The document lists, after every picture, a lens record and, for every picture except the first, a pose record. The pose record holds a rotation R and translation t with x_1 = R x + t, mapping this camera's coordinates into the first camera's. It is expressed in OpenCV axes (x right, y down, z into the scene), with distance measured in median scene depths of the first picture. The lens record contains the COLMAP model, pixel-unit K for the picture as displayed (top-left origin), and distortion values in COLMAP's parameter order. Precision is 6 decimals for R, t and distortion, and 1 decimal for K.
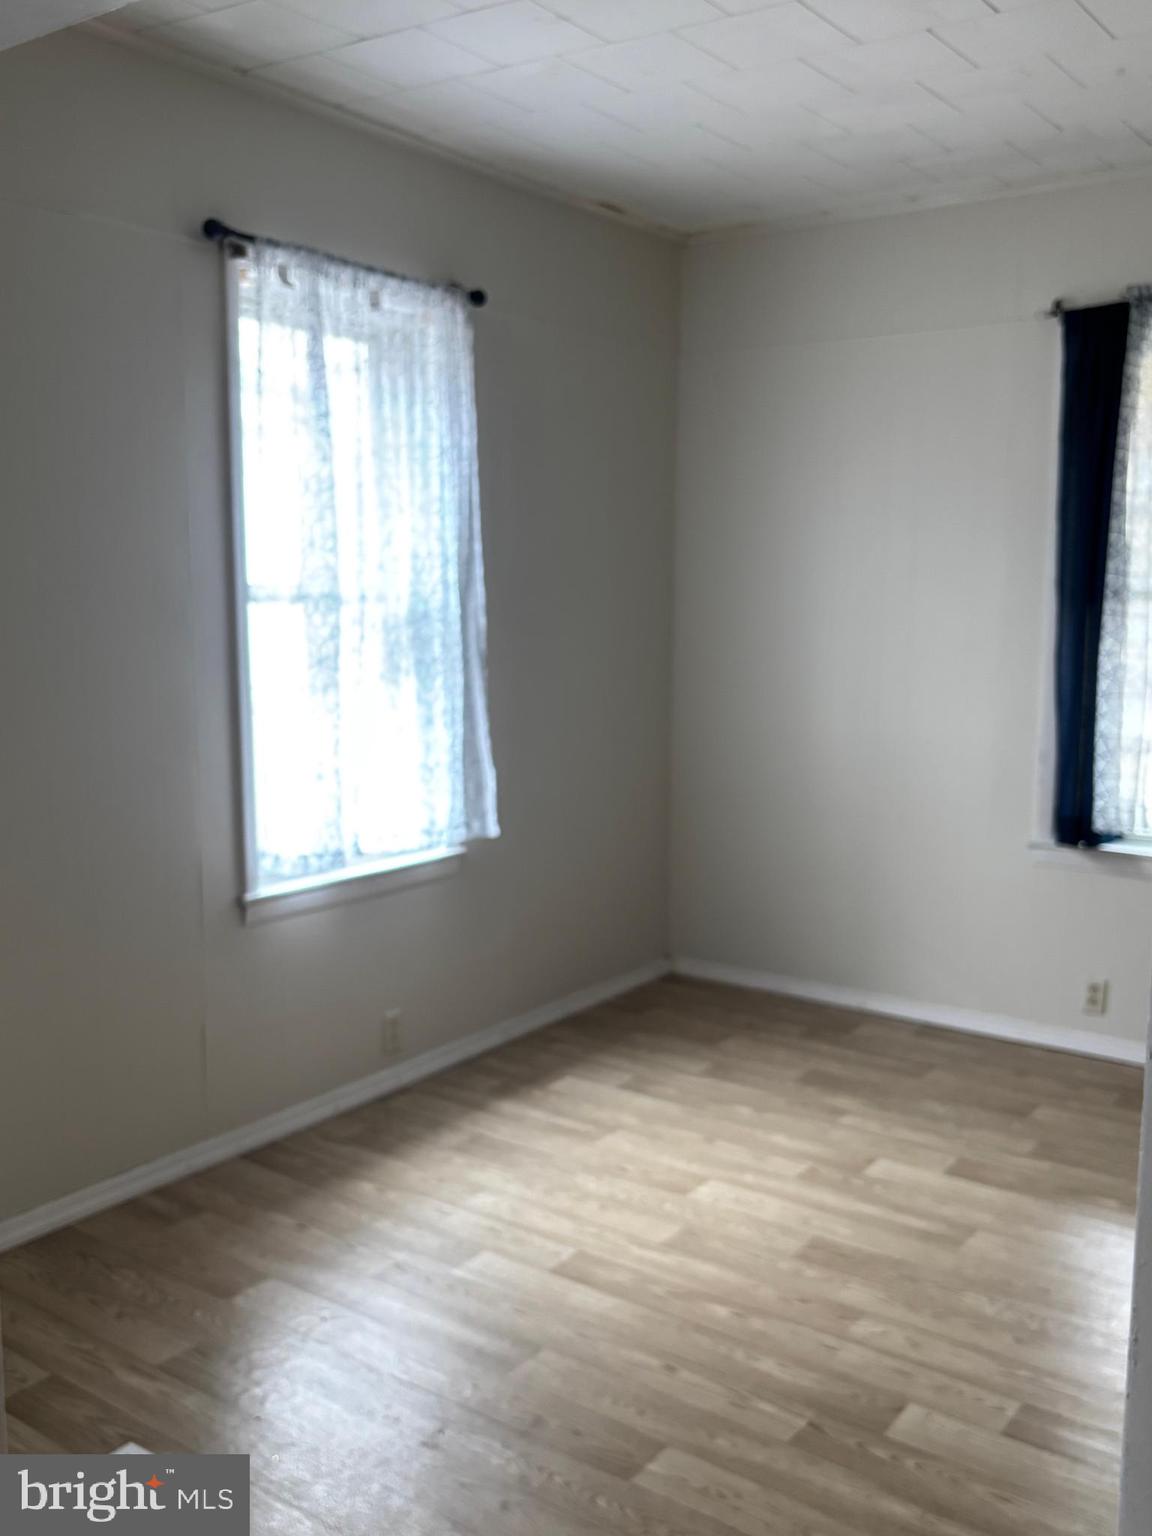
lens RADIAL K [[1420.6, 0, 576.0], [0, 1420.6, 768.0], [0, 0, 1]] dist [0.044949, 0.017072]
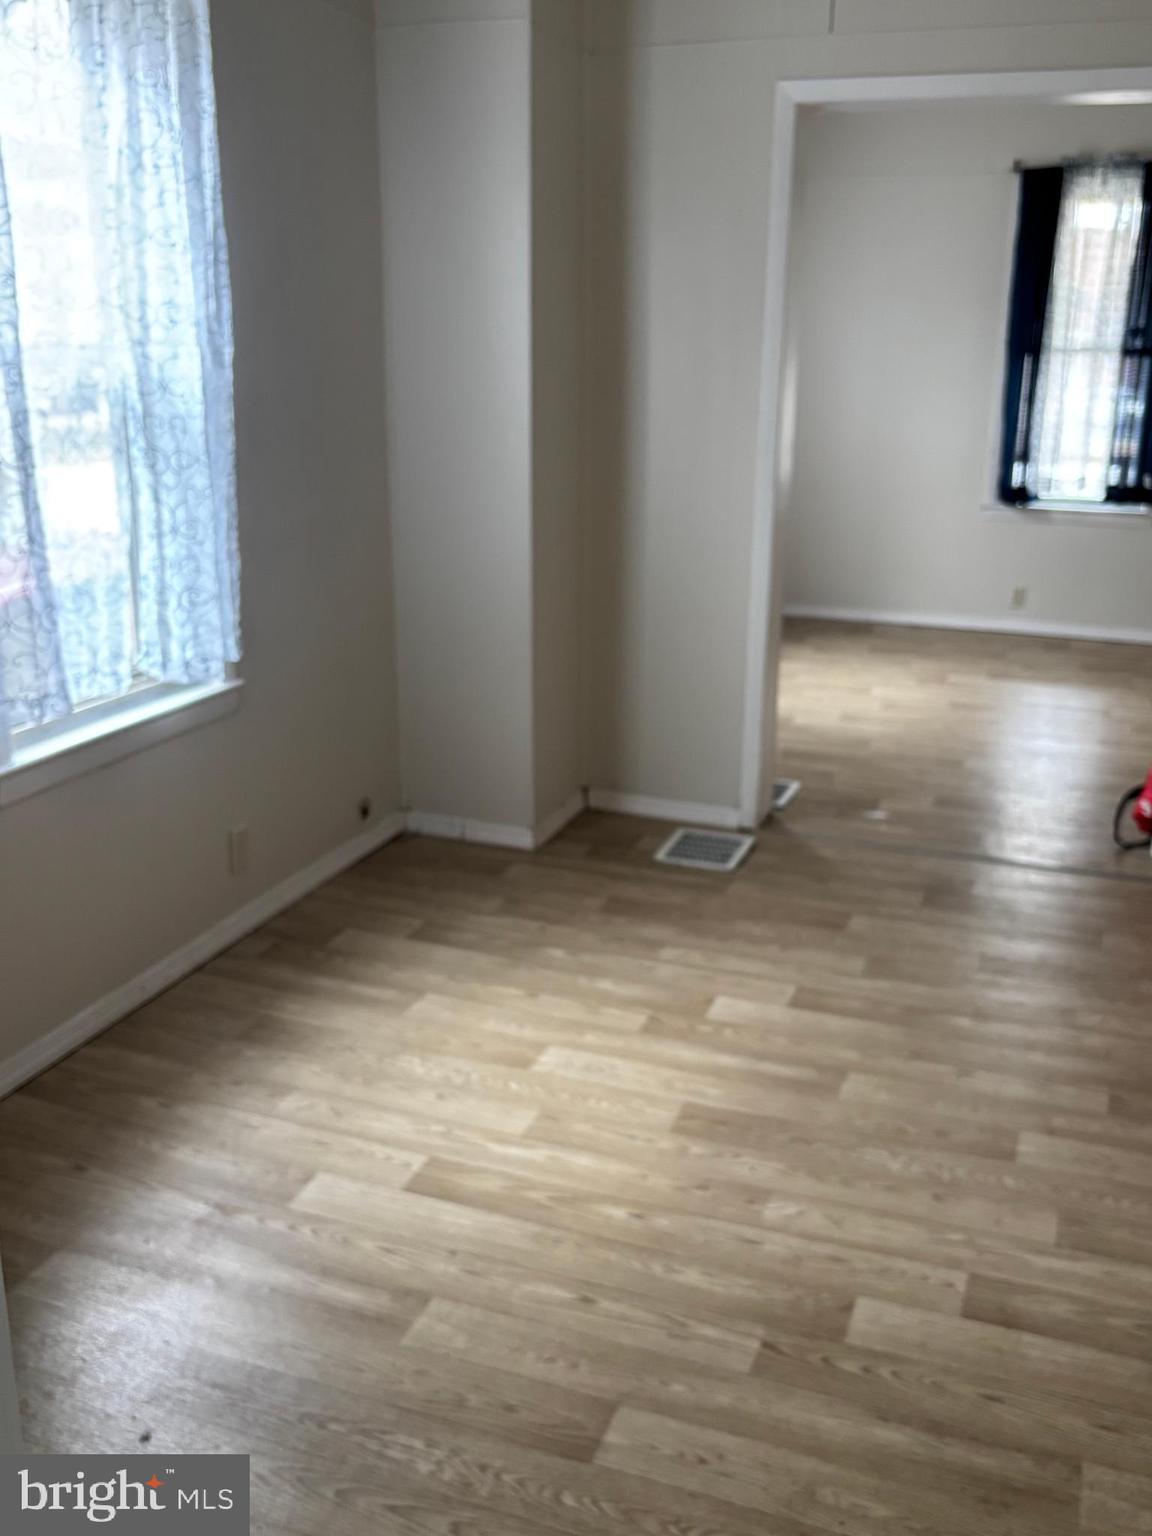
lens RADIAL K [[1406.4, 0, 576.0], [0, 1406.4, 768.0], [0, 0, 1]] dist [0.005464, -0.011528]
pose [[0.963077, -0.066806, 0.260805, -0.121726], [0.023835, 0.986077, 0.164573, -0.026632], [-0.268169, -0.152280, 0.951260, 0.224947]]
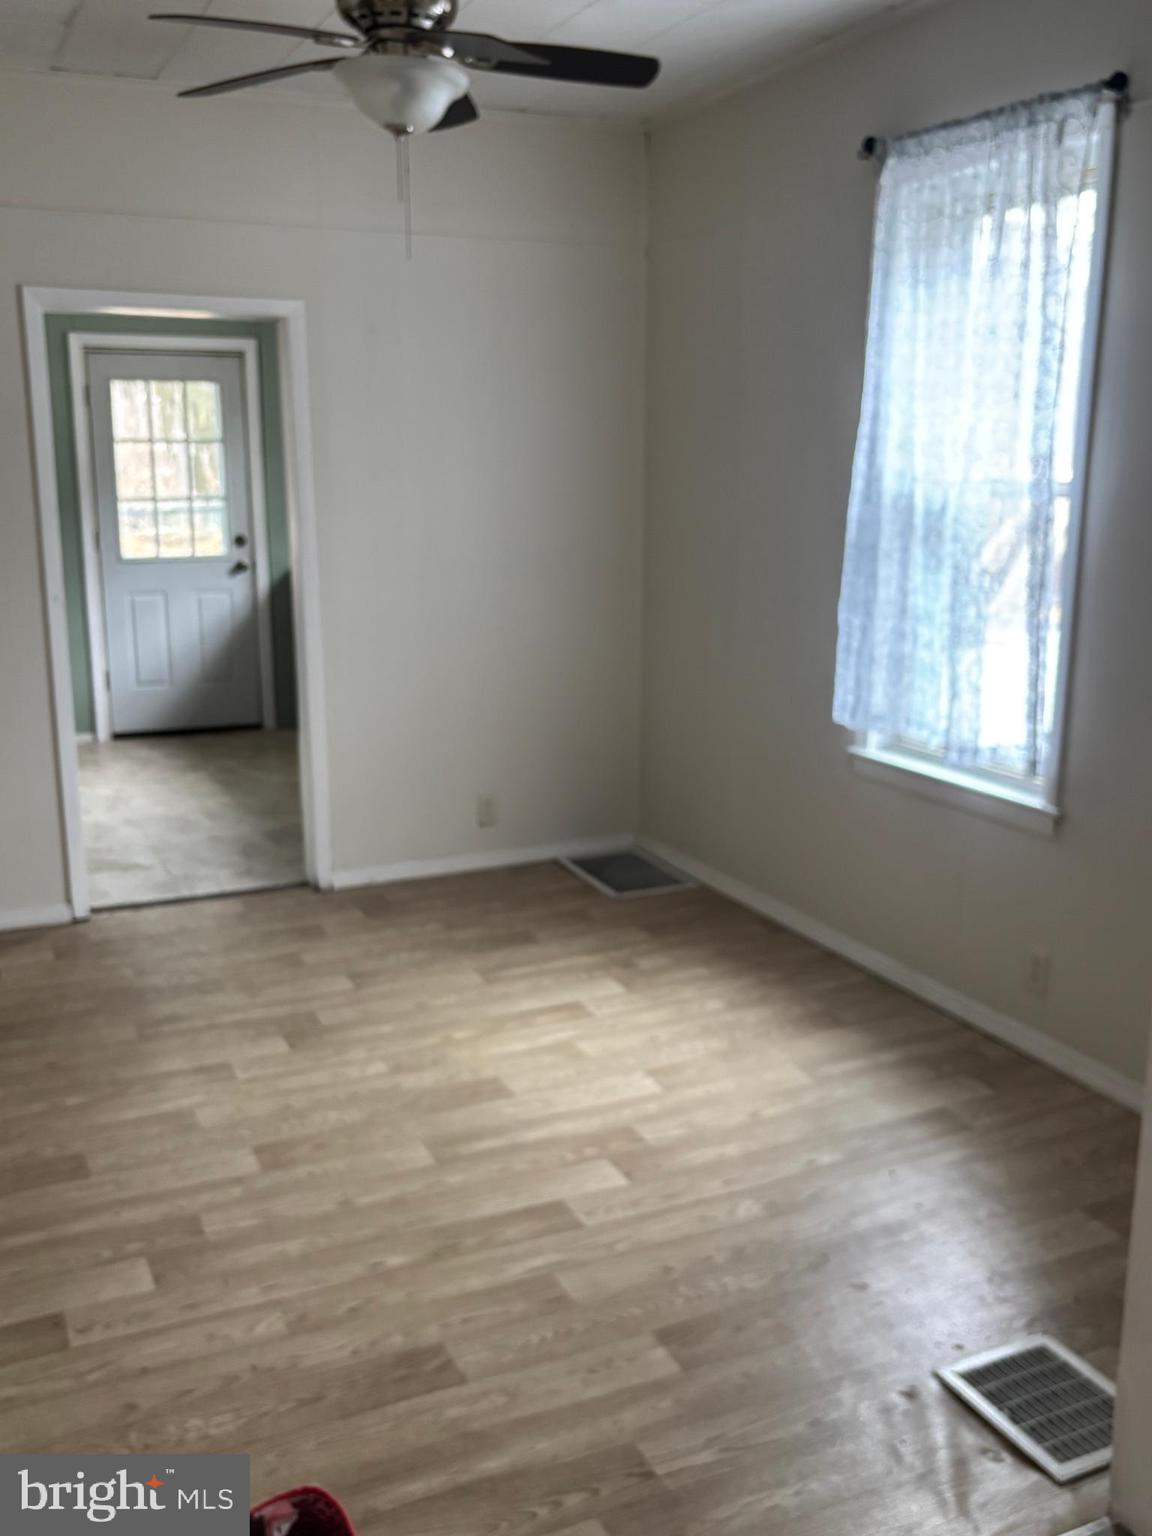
lens RADIAL K [[1420.6, 0, 576.0], [0, 1420.6, 768.0], [0, 0, 1]] dist [0.044949, 0.017072]
pose [[-0.488202, 0.188033, -0.852234, 1.075039], [-0.115155, 0.954097, 0.276474, -0.222332], [0.865100, 0.233114, -0.444139, 1.547953]]
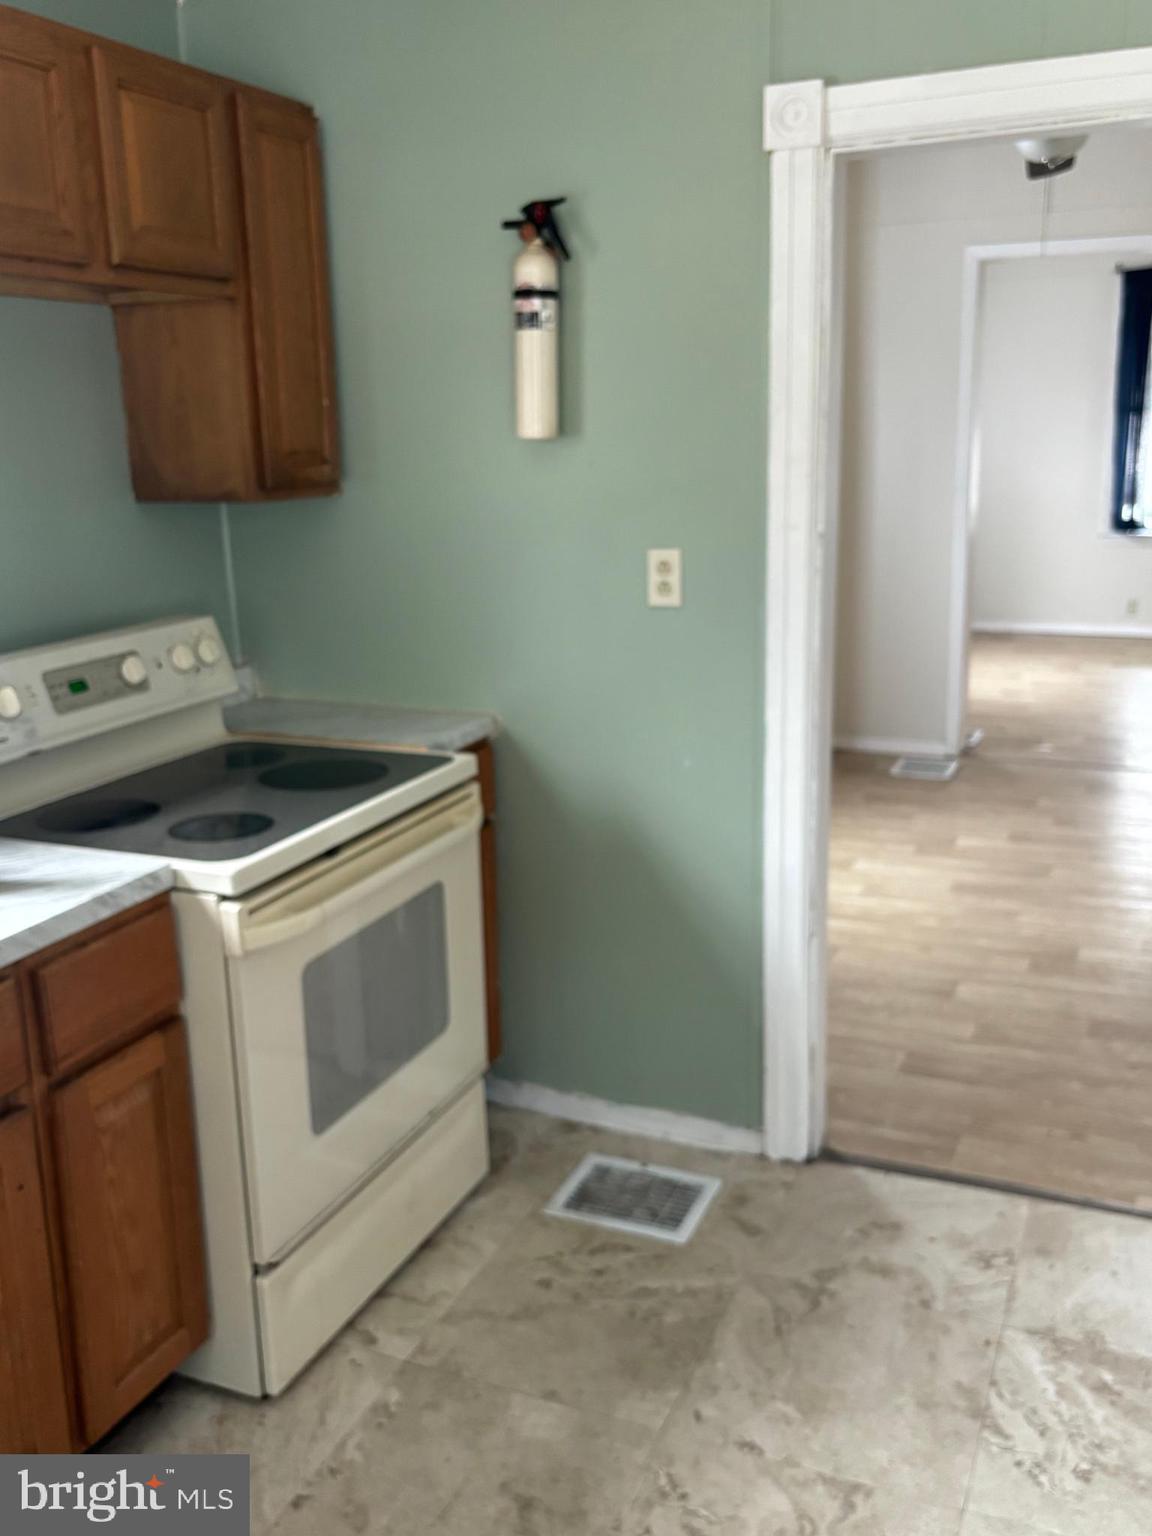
lens RADIAL K [[1406.4, 0, 576.0], [0, 1406.4, 768.0], [0, 0, 1]] dist [0.005464, -0.011528]
pose [[0.976212, -0.083213, 0.200215, -0.518941], [0.061193, 0.991621, 0.113770, 0.028261], [-0.208005, -0.098812, 0.973124, -0.325640]]
